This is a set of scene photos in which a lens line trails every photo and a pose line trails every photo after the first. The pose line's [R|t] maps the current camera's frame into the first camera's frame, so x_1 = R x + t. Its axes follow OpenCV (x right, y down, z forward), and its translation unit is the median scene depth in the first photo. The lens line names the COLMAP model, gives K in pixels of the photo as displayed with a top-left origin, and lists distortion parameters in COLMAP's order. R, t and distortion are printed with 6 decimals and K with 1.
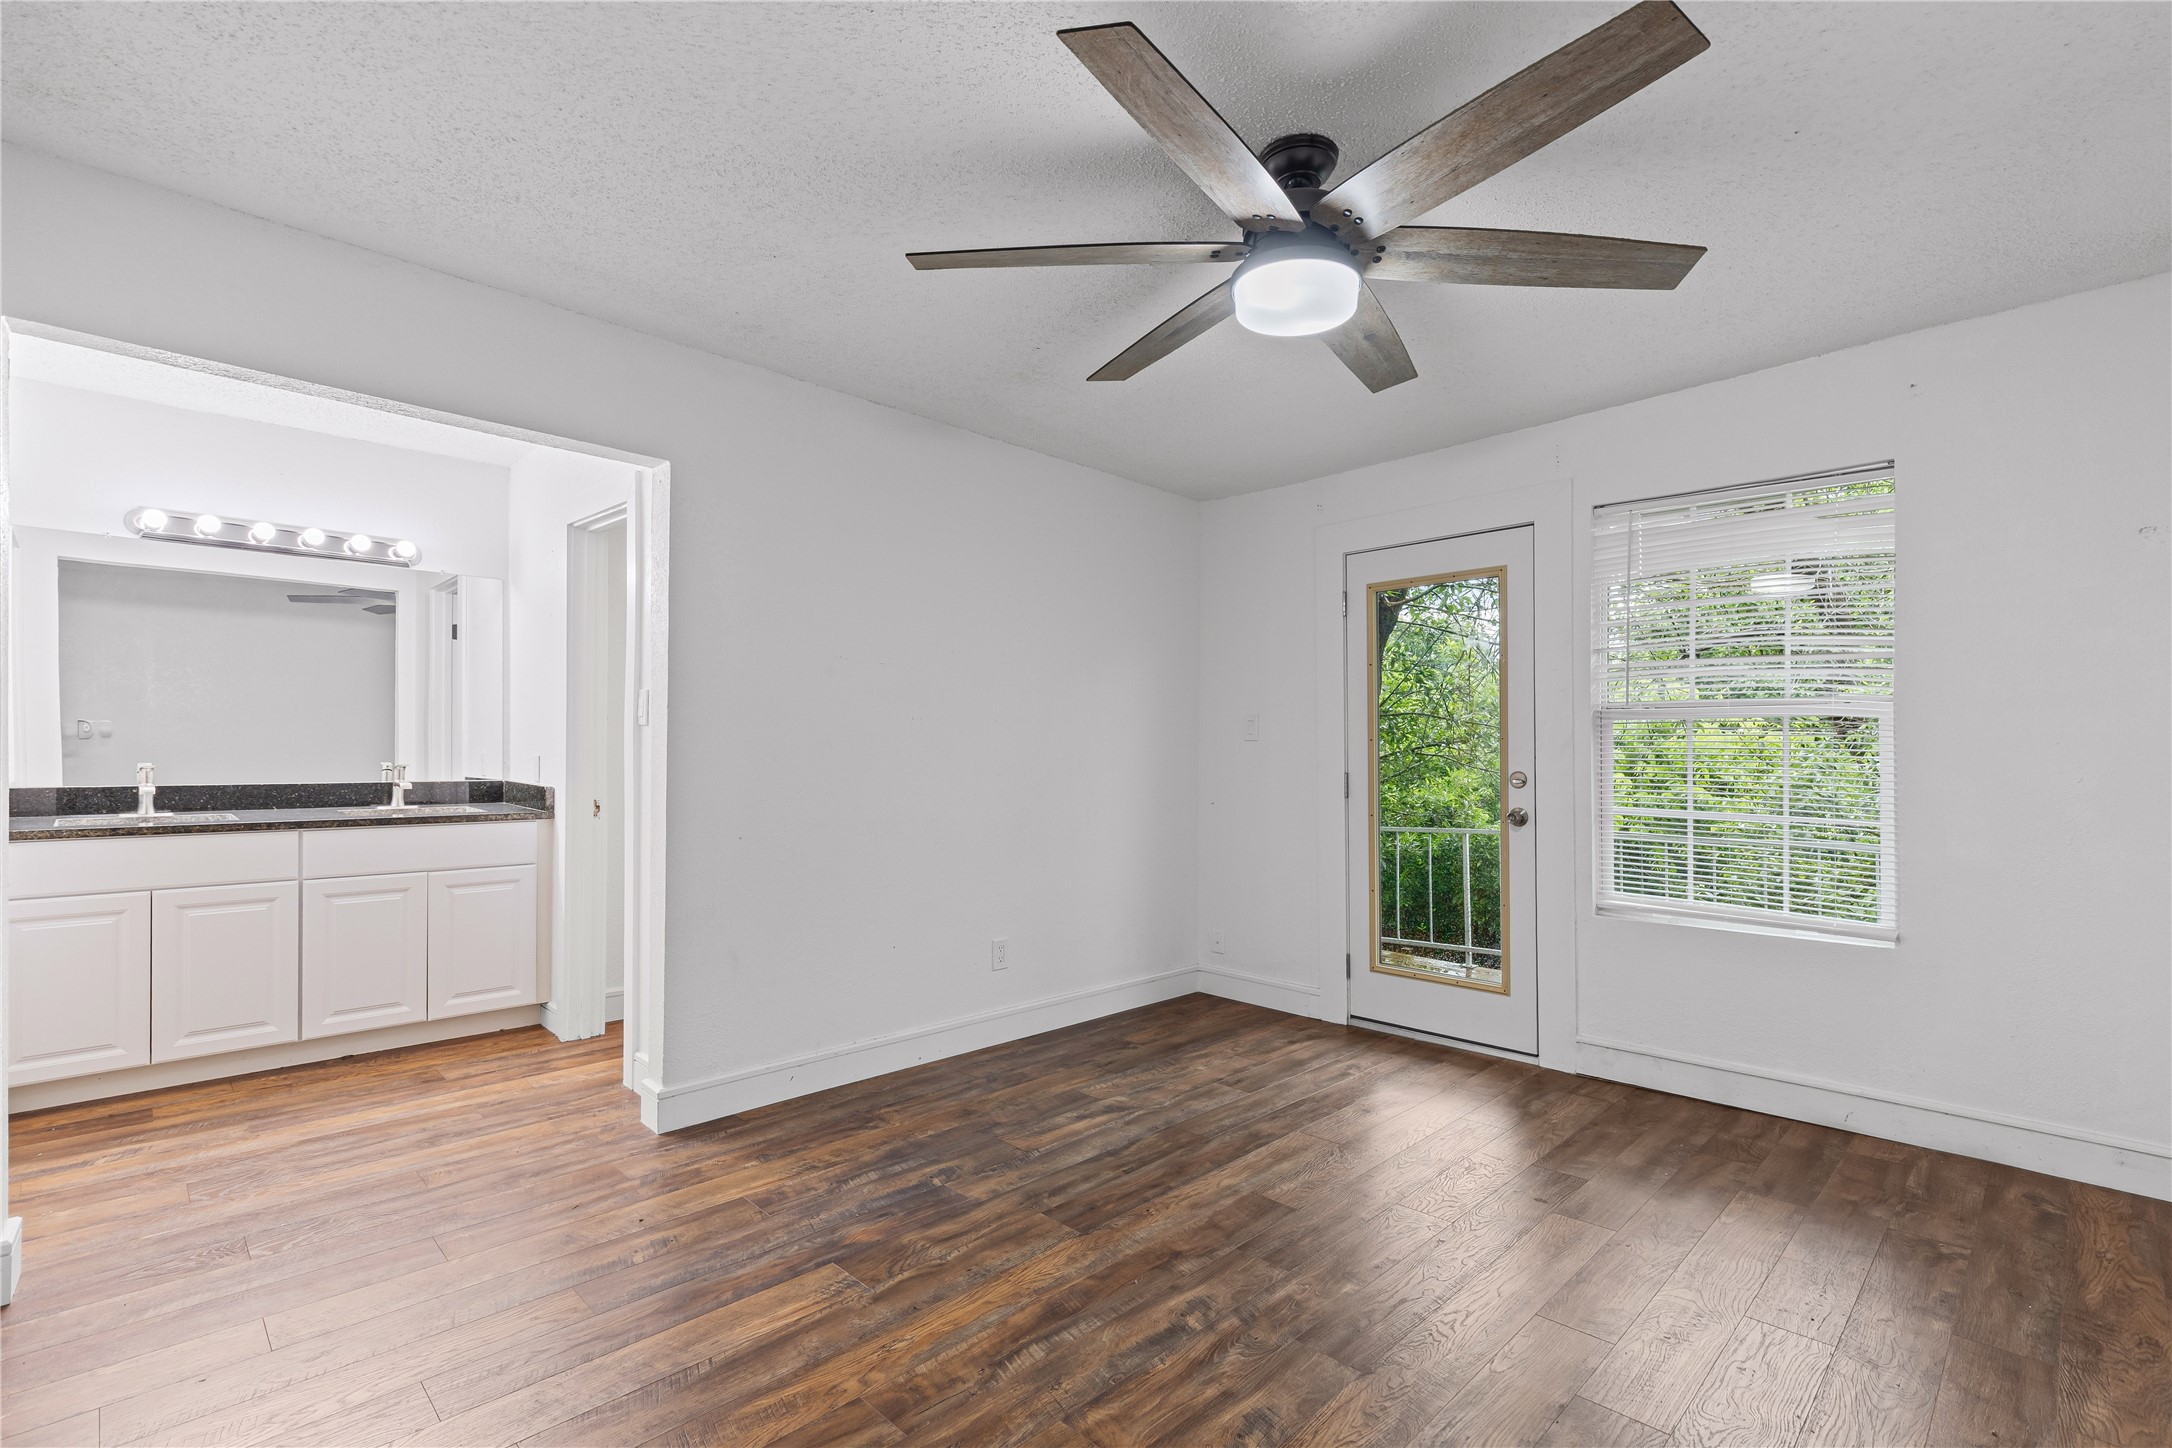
lens RADIAL K [[1010.1, 0, 1124.8], [0, 1010.1, 756.9], [0, 0, 1]] dist [0.008516, -0.000485]
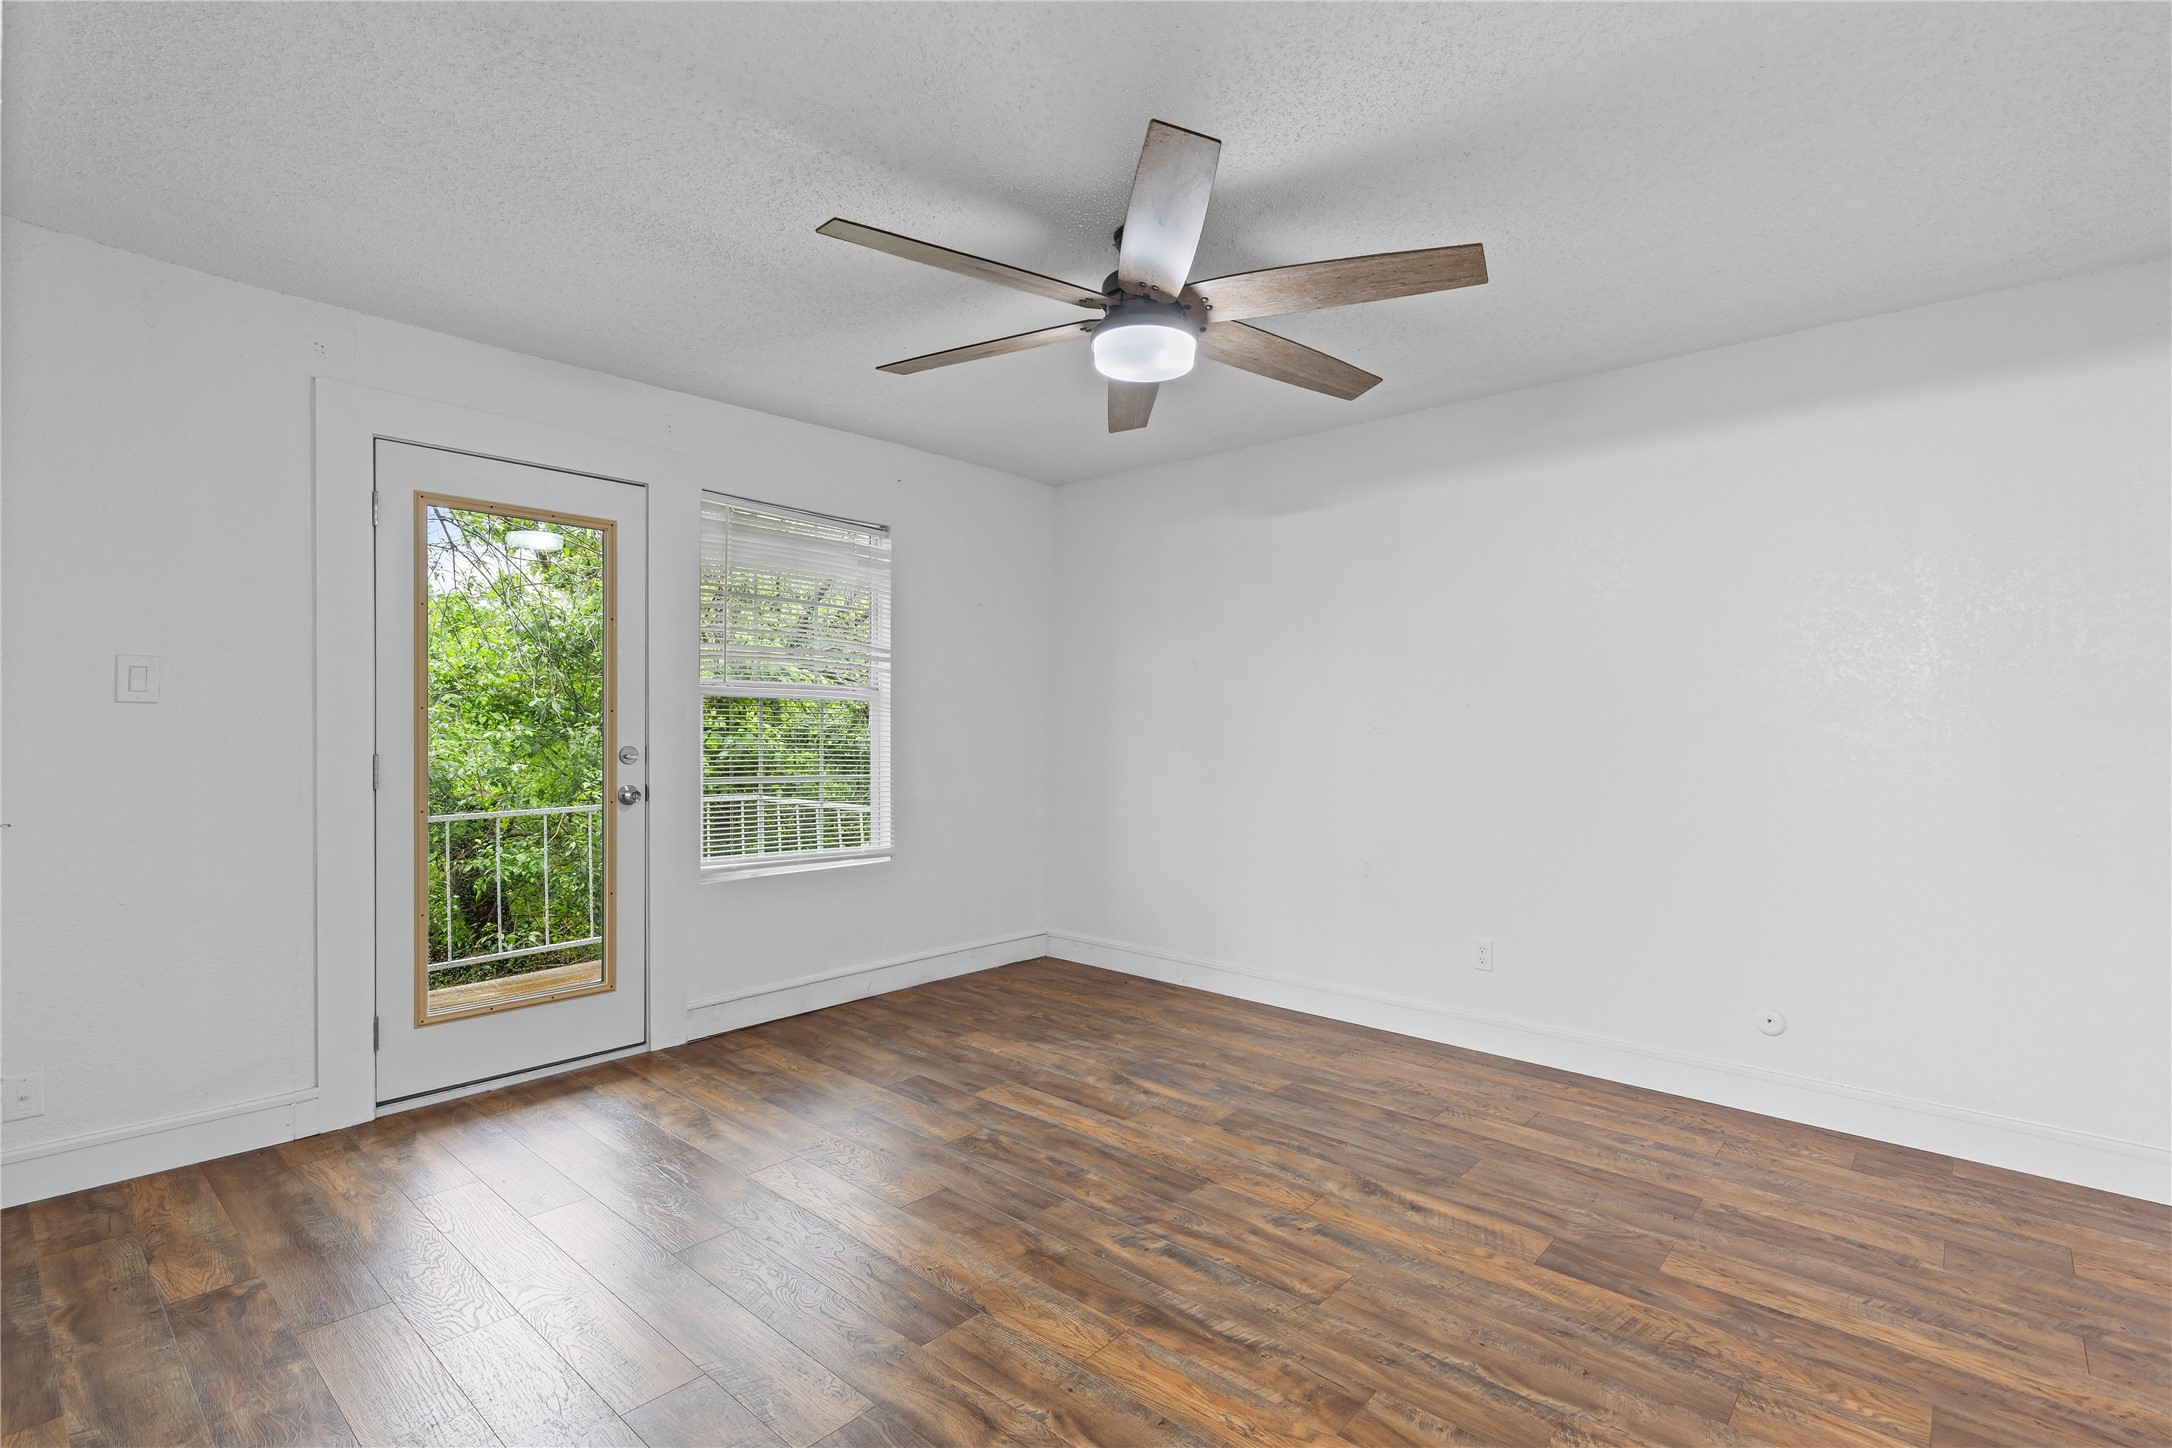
lens RADIAL K [[1010.1, 0, 1103.7], [0, 1010.1, 726.8], [0, 0, 1]] dist [0.008516, -0.000485]
pose [[-0.059298, -0.002633, 0.998237, -0.663293], [-0.003360, 0.999991, 0.002438, -0.008515], [-0.998235, -0.003210, -0.059306, 0.719847]]
